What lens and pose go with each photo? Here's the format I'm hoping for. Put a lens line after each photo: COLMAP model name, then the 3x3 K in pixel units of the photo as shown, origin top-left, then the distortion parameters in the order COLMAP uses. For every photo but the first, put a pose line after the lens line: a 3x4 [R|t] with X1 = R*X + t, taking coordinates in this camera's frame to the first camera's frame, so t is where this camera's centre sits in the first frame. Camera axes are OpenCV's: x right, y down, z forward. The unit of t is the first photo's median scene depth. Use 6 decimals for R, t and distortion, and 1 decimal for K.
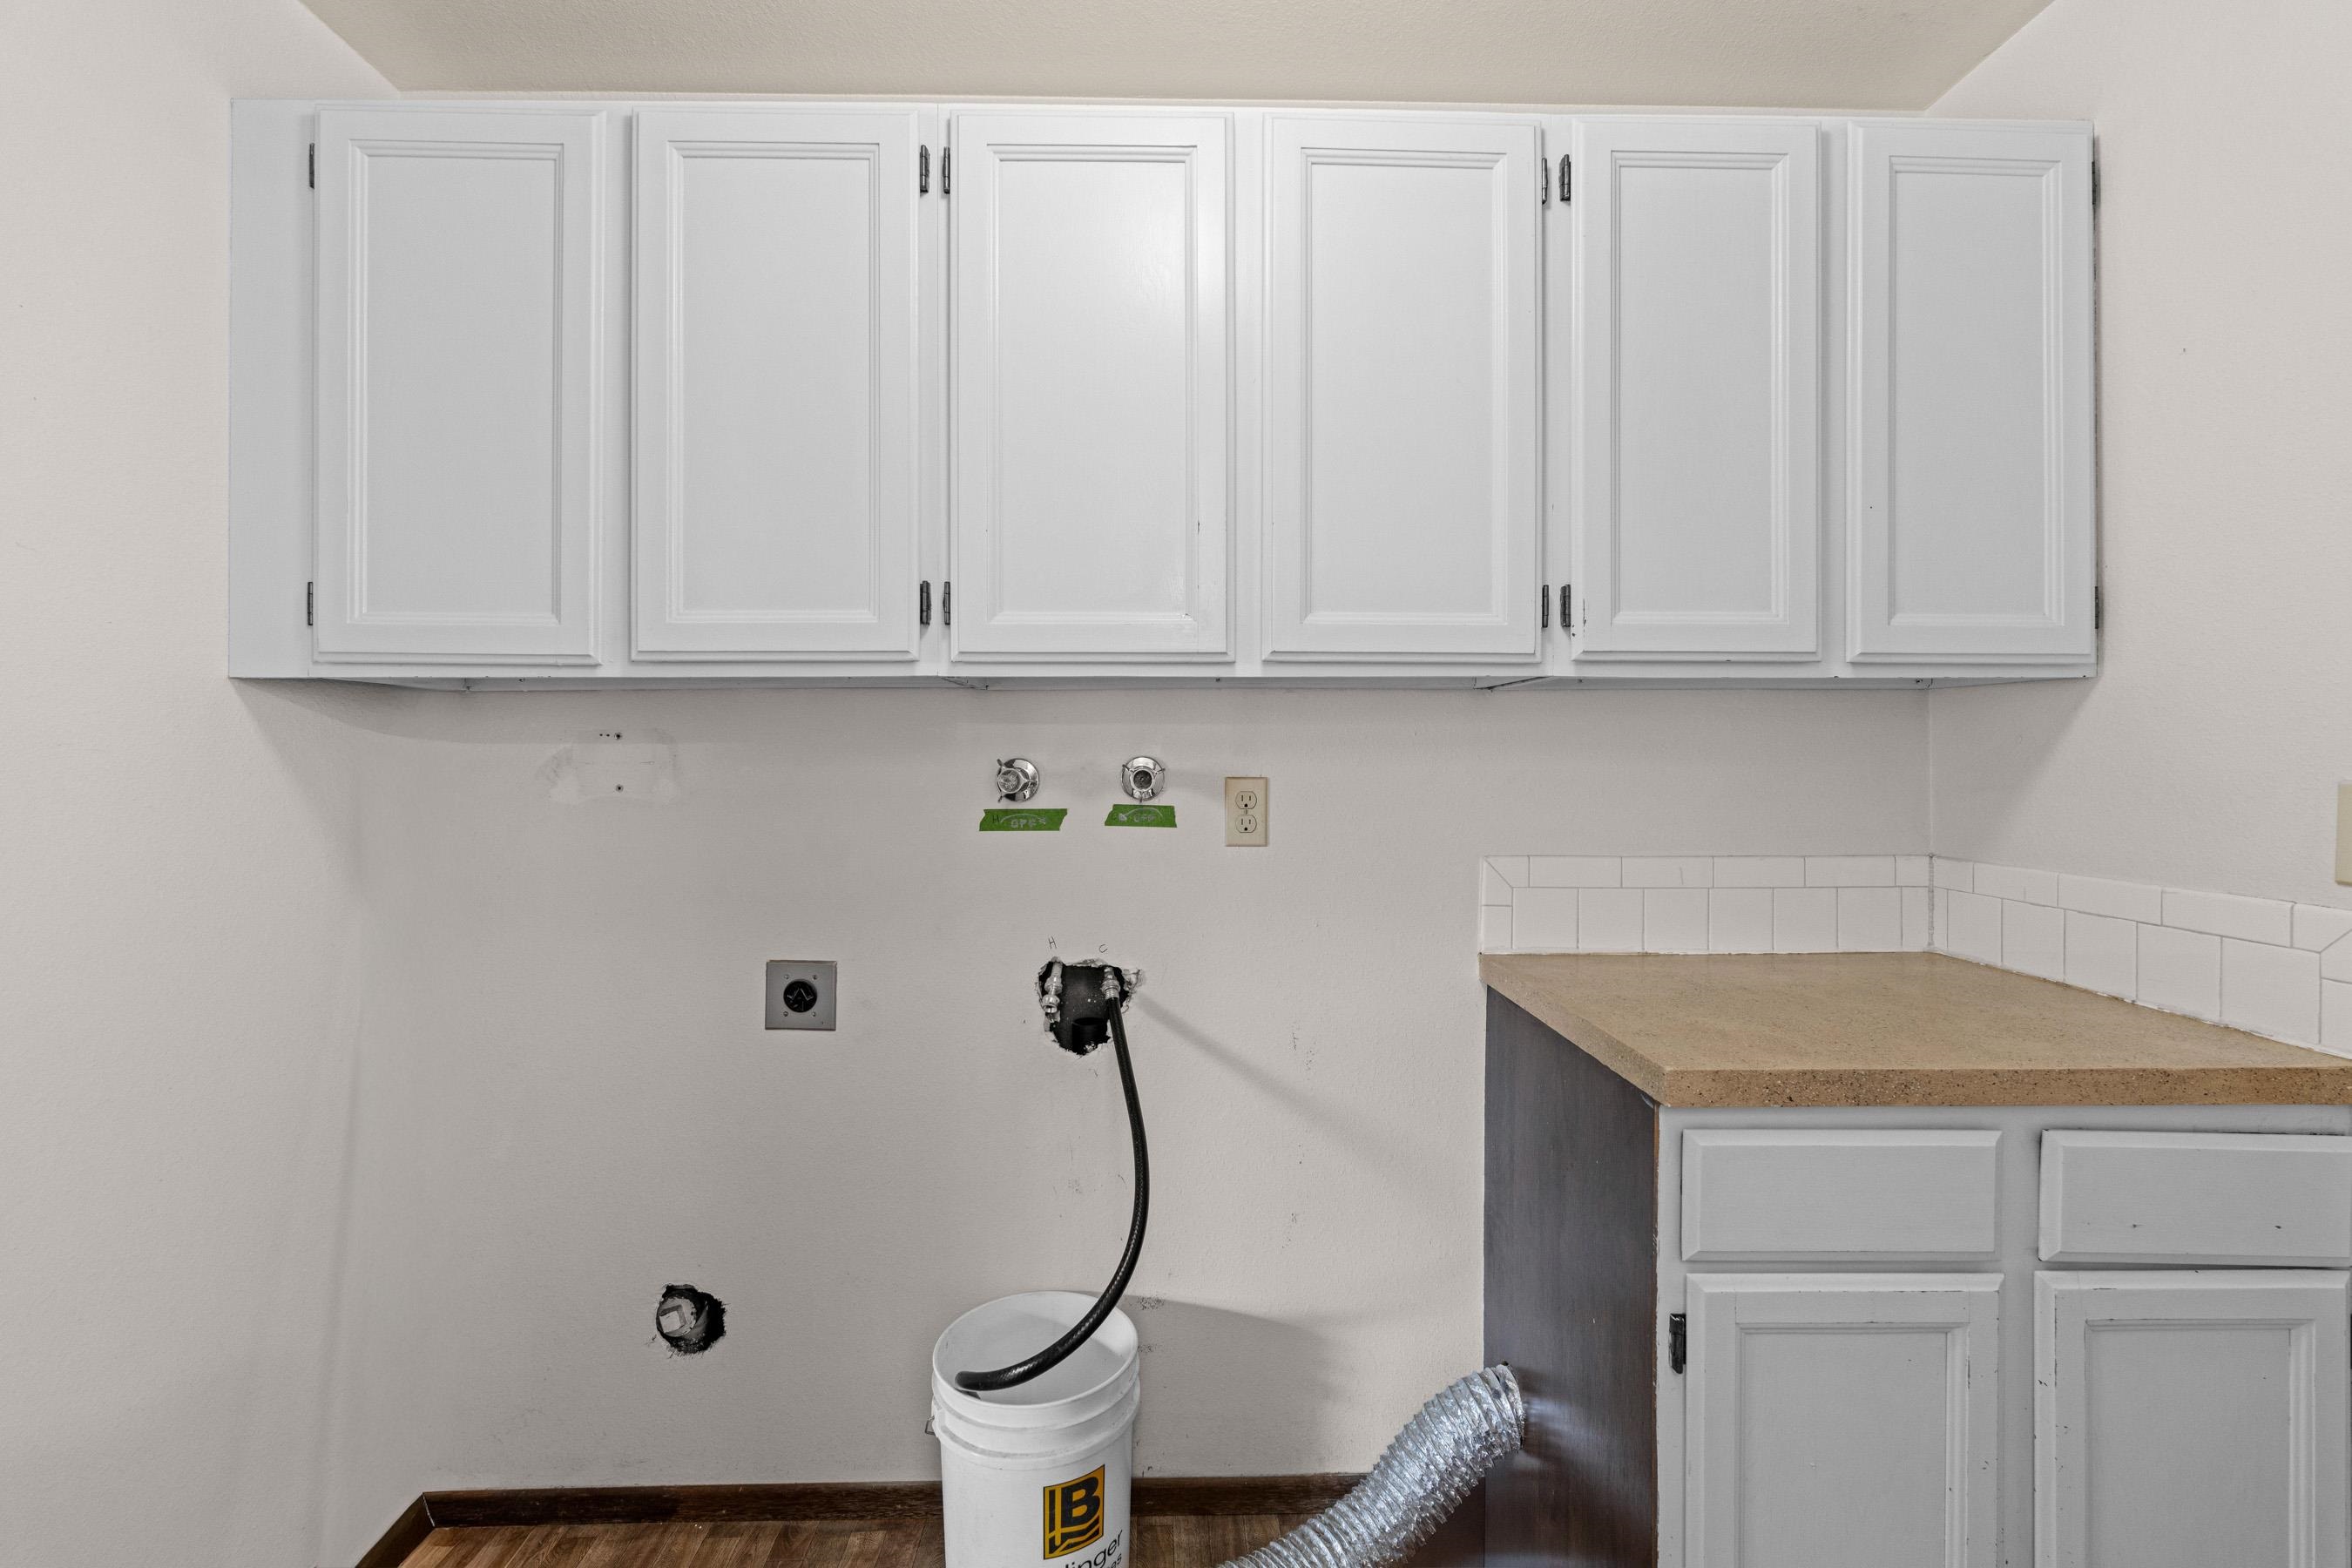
lens RADIAL K [[1053.8, 0, 1176.9], [0, 1053.8, 767.0], [0, 0, 1]] dist [-0.003324, -0.000733]
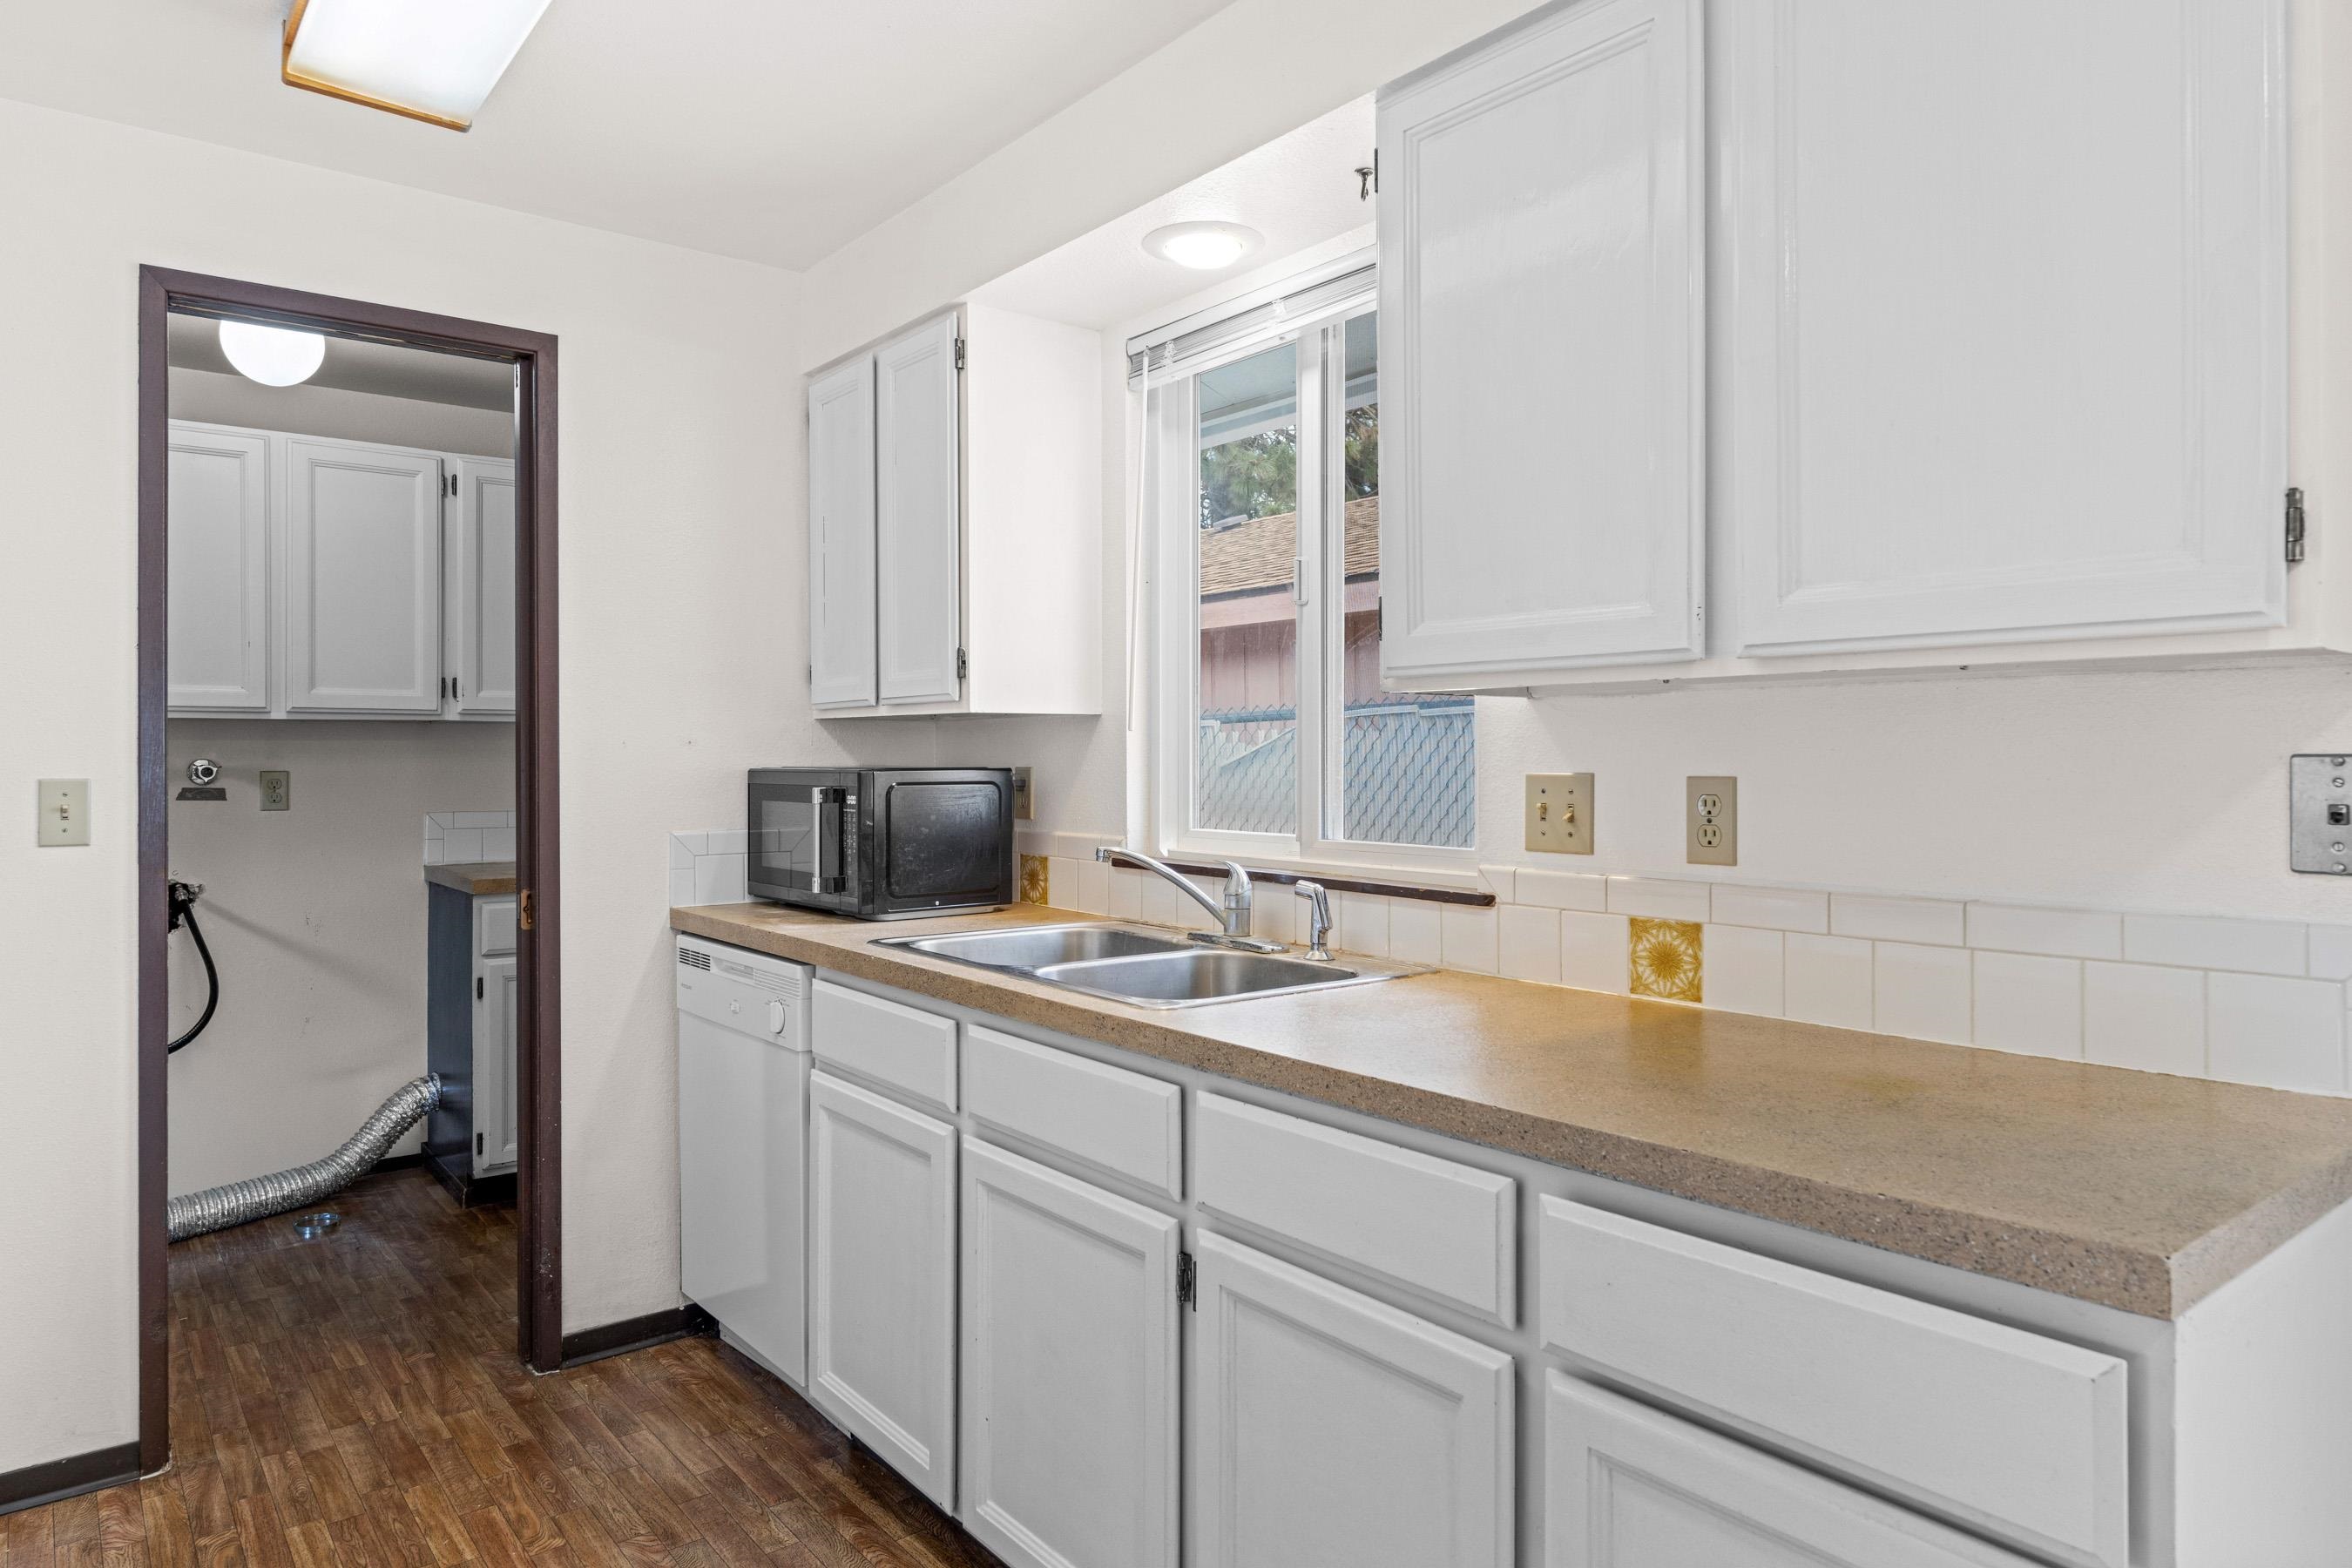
lens RADIAL K [[1425.6, 0, 1181.9], [0, 1425.6, 750.0], [0, 0, 1]] dist [-0.006395, -0.001055]
pose [[0.791956, -0.002397, 0.610573, -0.217095], [0.008222, 0.999943, -0.006738, 0.004179], [-0.610522, 0.010356, 0.791931, -2.134009]]
